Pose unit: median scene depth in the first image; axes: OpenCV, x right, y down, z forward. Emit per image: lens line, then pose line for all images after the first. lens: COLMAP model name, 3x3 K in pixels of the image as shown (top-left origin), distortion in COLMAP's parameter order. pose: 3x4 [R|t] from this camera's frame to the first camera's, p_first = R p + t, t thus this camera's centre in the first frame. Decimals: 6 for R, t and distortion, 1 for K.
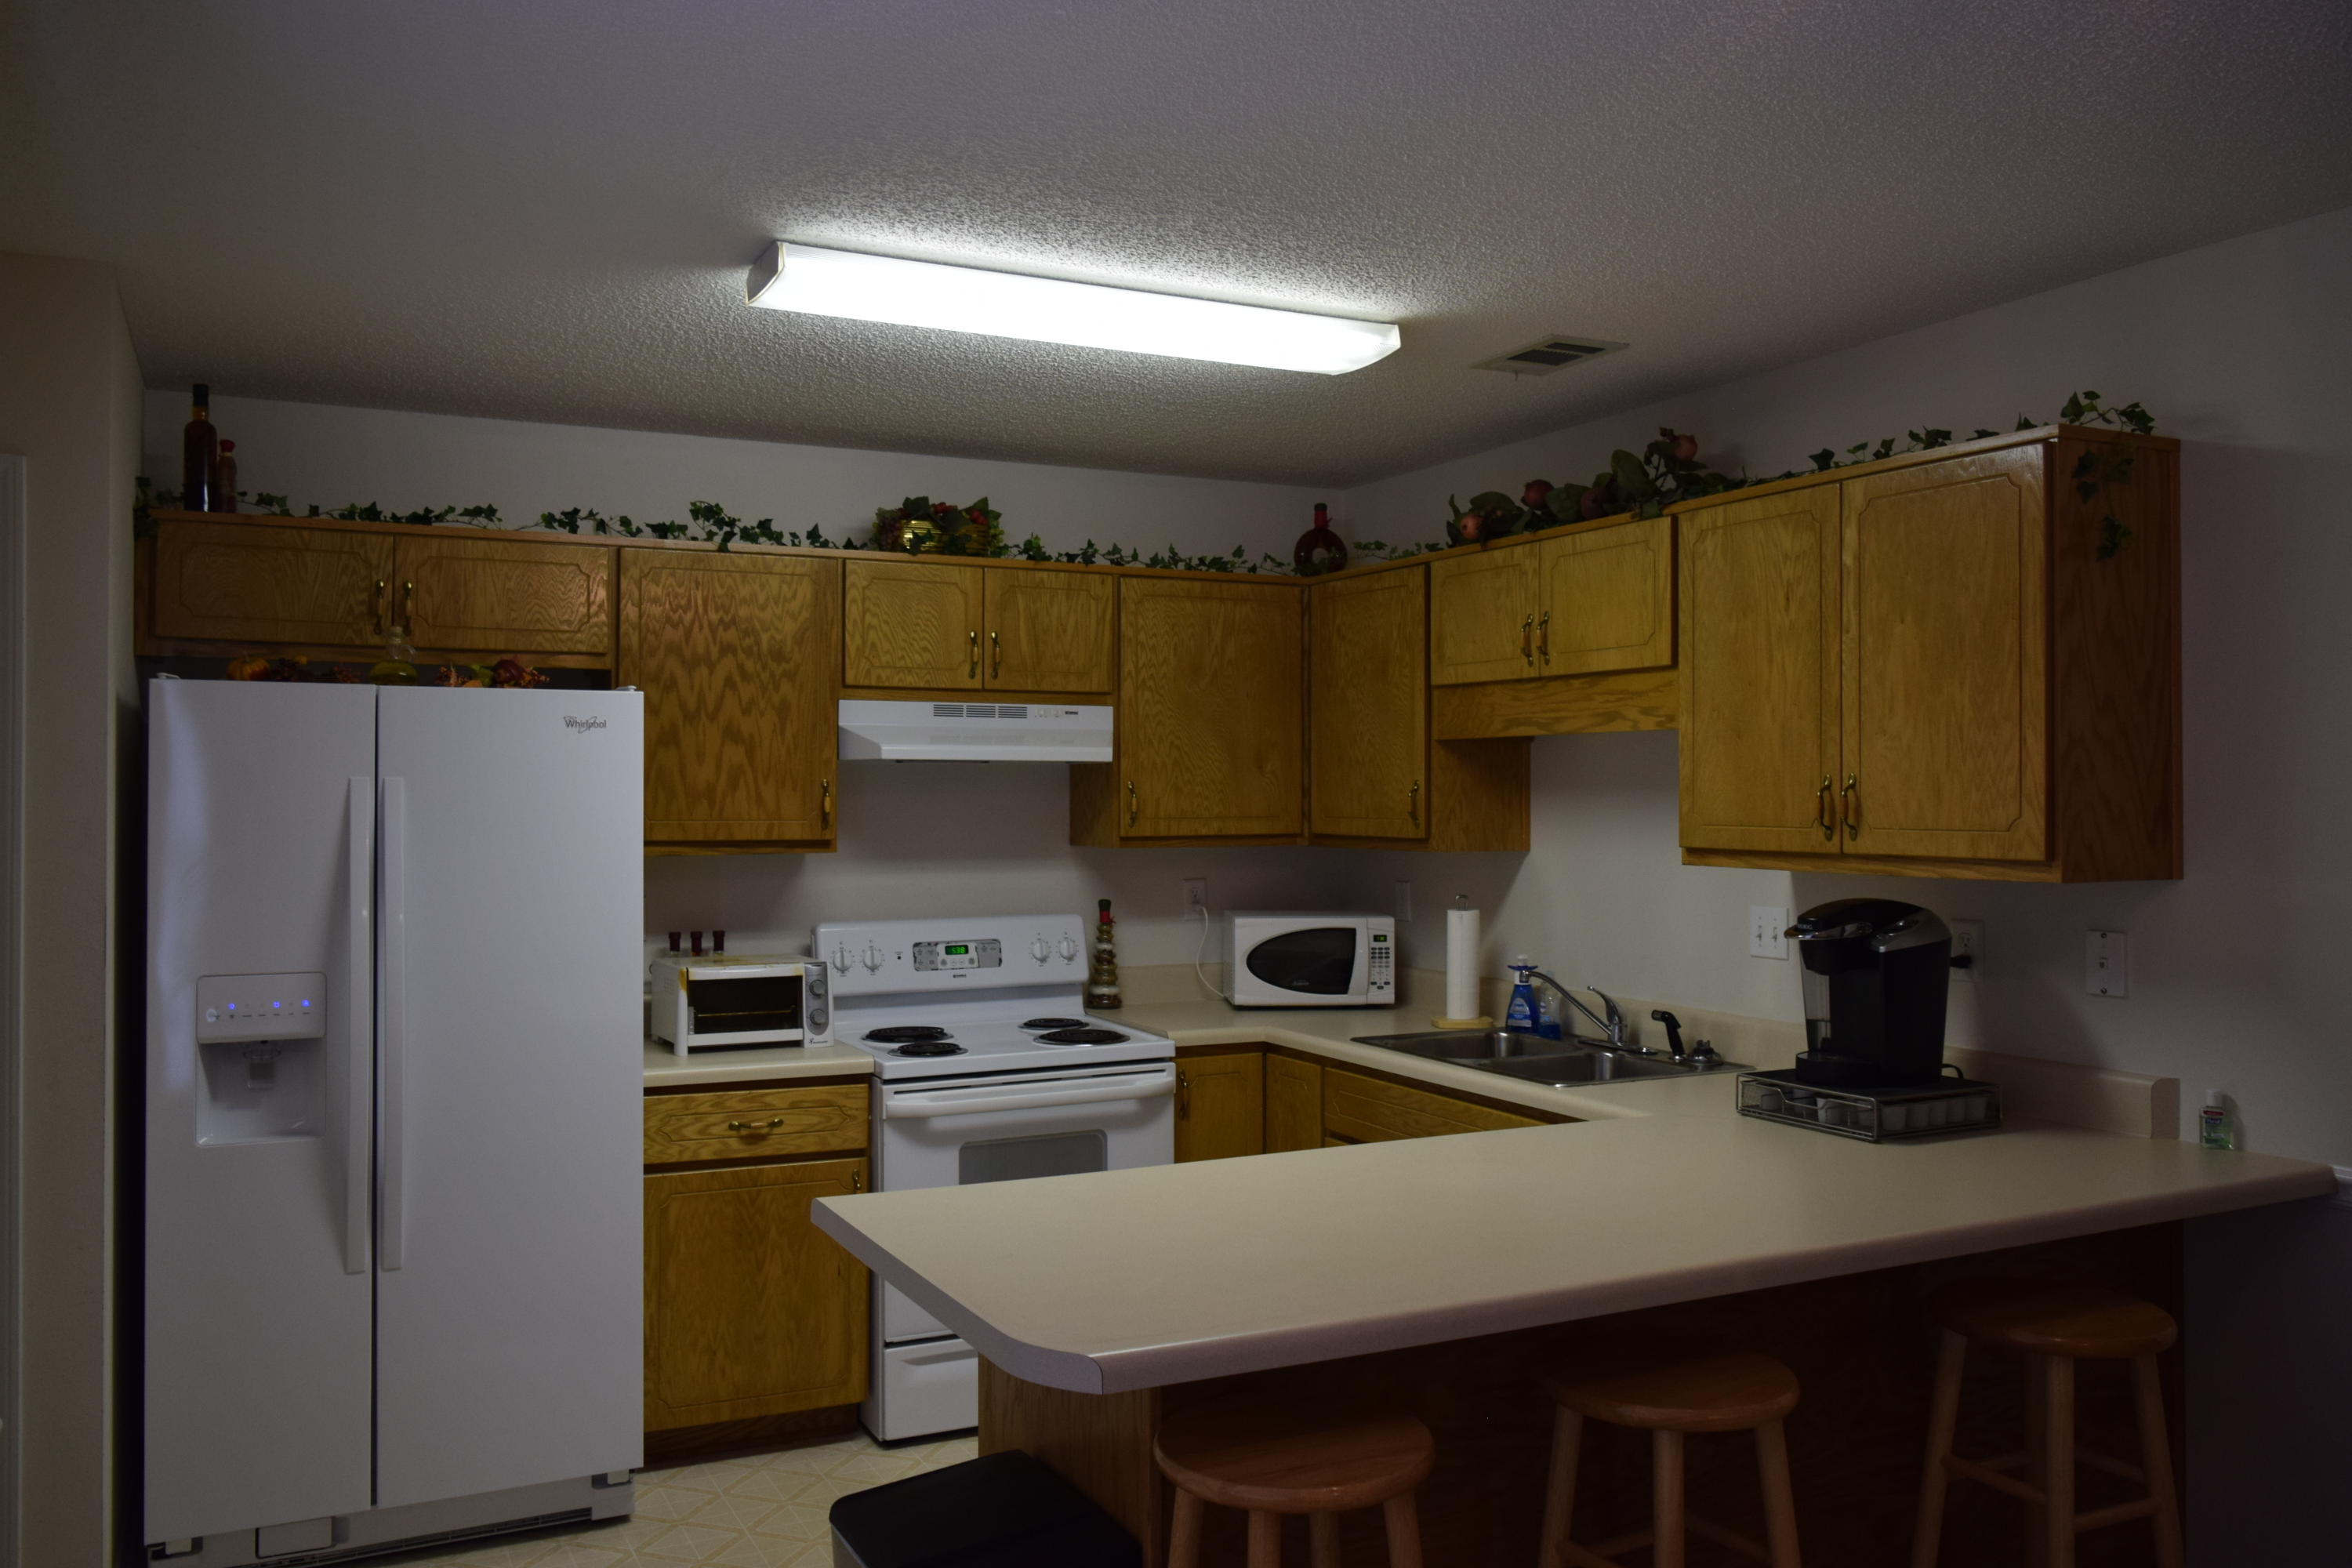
lens RADIAL K [[1817.4, 0, 1178.7], [0, 1817.4, 779.2], [0, 0, 1]] dist [-0.020886, 0.006692]
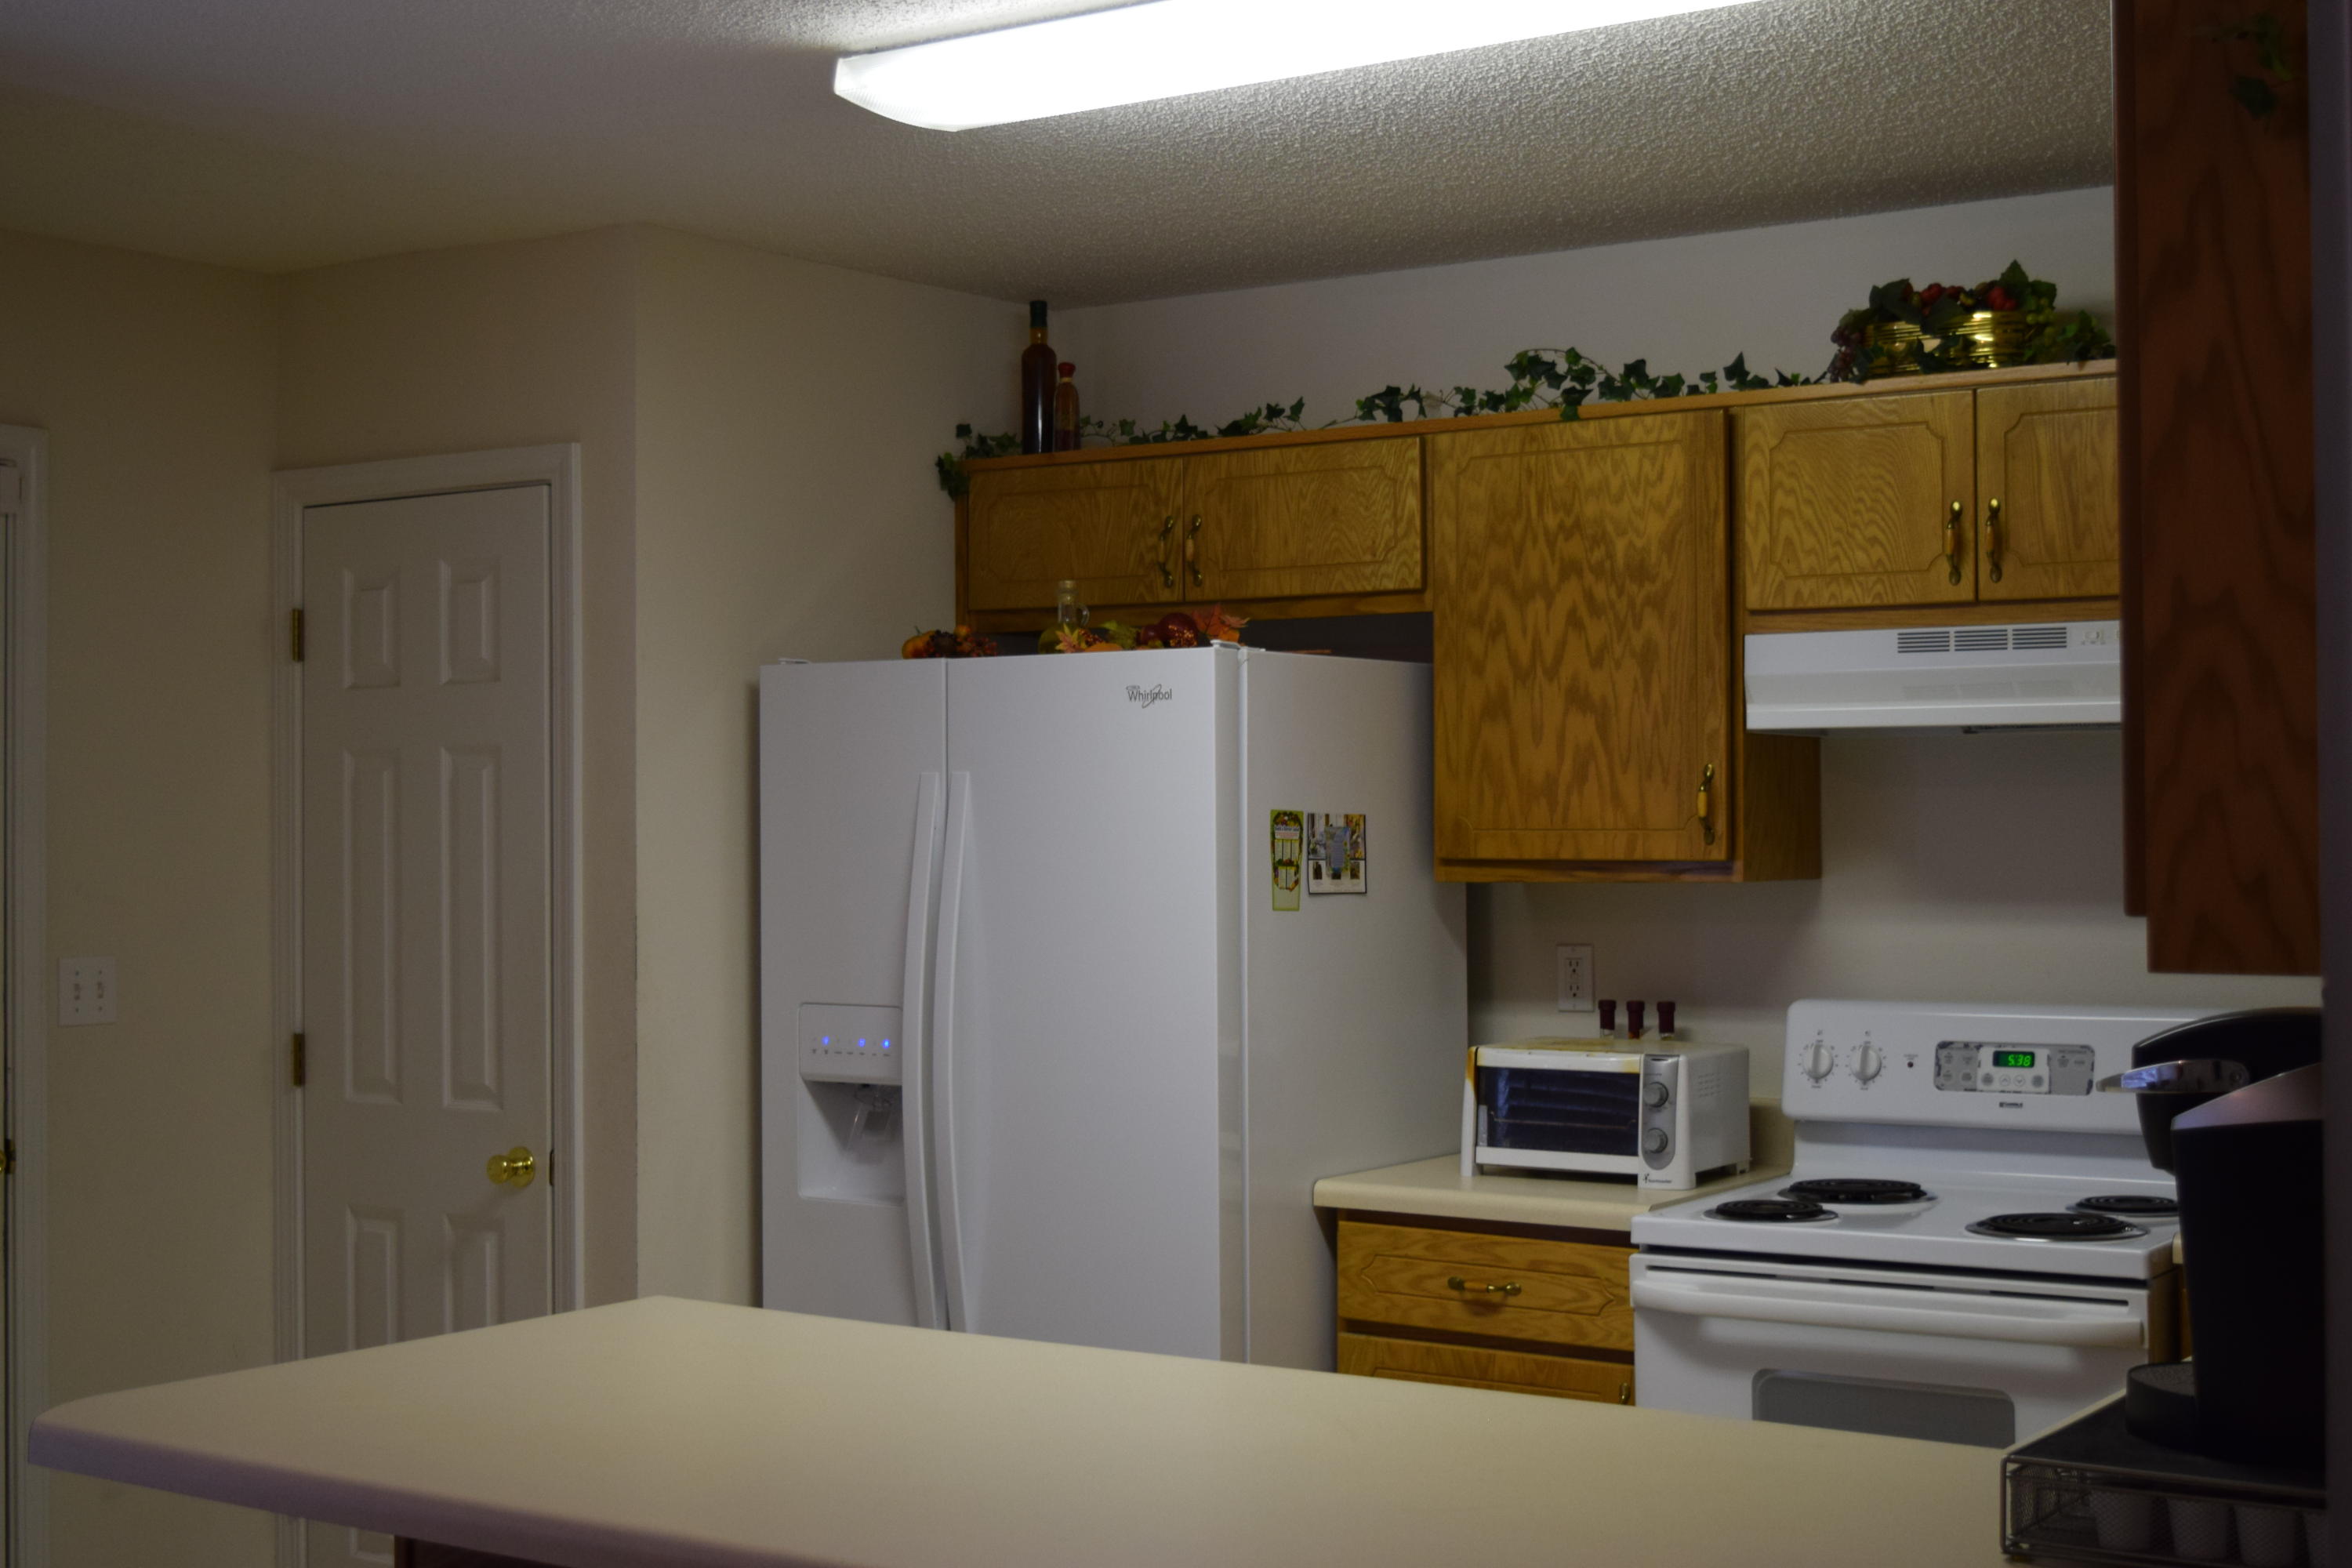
lens RADIAL K [[3081.7, 0, 1177.2], [0, 3081.7, 788.3], [0, 0, 1]] dist [-0.035276, 0.000000]
pose [[0.493772, -0.011896, -0.869510, 0.649028], [0.012092, 0.999904, -0.006813, 0.013593], [0.869507, -0.007150, 0.493868, 0.326395]]
